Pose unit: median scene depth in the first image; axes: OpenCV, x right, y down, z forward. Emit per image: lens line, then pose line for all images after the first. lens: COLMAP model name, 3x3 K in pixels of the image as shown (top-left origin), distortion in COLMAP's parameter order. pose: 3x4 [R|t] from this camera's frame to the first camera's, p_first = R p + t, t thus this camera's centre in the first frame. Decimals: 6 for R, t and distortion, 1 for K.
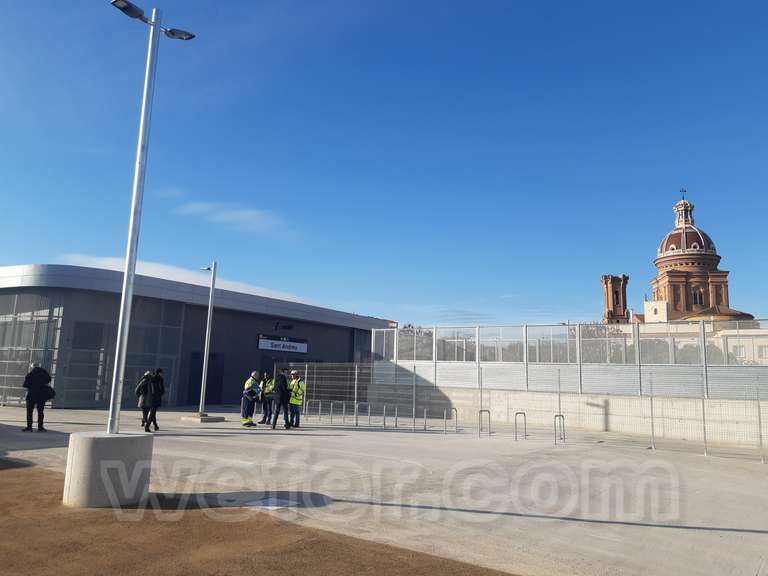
lens RADIAL K [[568.0, 0, 371.2], [0, 568.0, 287.3], [0, 0, 1]] dist [-0.004298, -0.001854]
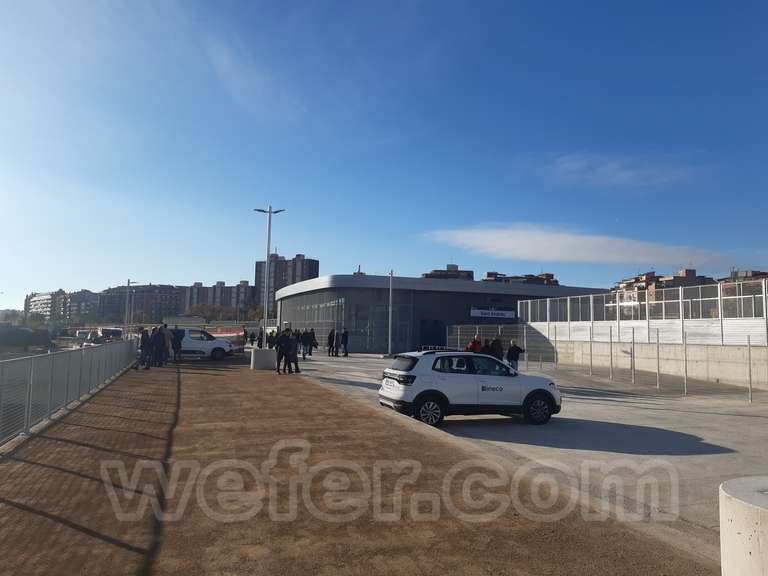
lens RADIAL K [[585.5, 0, 381.6], [0, 585.5, 276.7], [0, 0, 1]] dist [0.095251, -0.204374]
pose [[0.808749, -0.072818, -0.583628, 0.617193], [0.100890, 0.994774, 0.015691, -0.047085], [0.579436, -0.071572, 0.811869, -0.415187]]
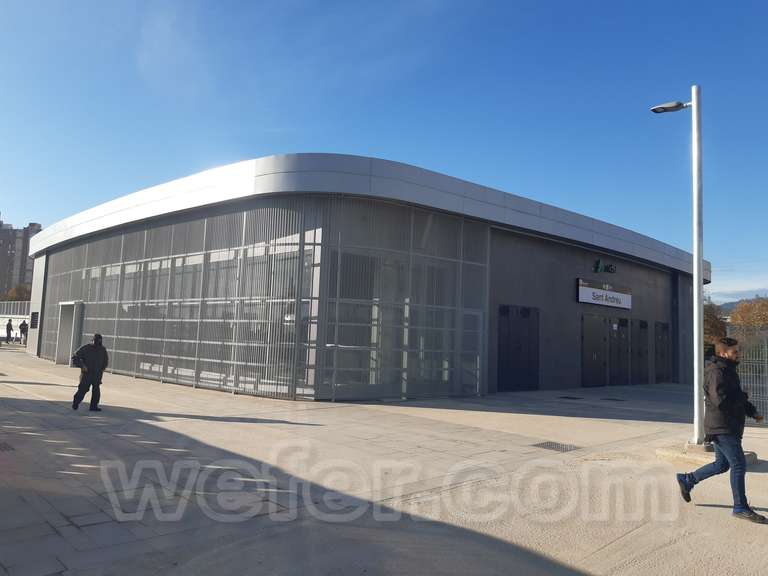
lens RADIAL K [[585.5, 0, 381.6], [0, 585.5, 276.7], [0, 0, 1]] dist [0.095251, -0.204374]
pose [[0.977518, -0.017988, -0.210082, -0.341814], [0.027428, 0.998736, 0.042108, 0.059258], [0.209059, -0.046924, 0.976777, 0.399204]]
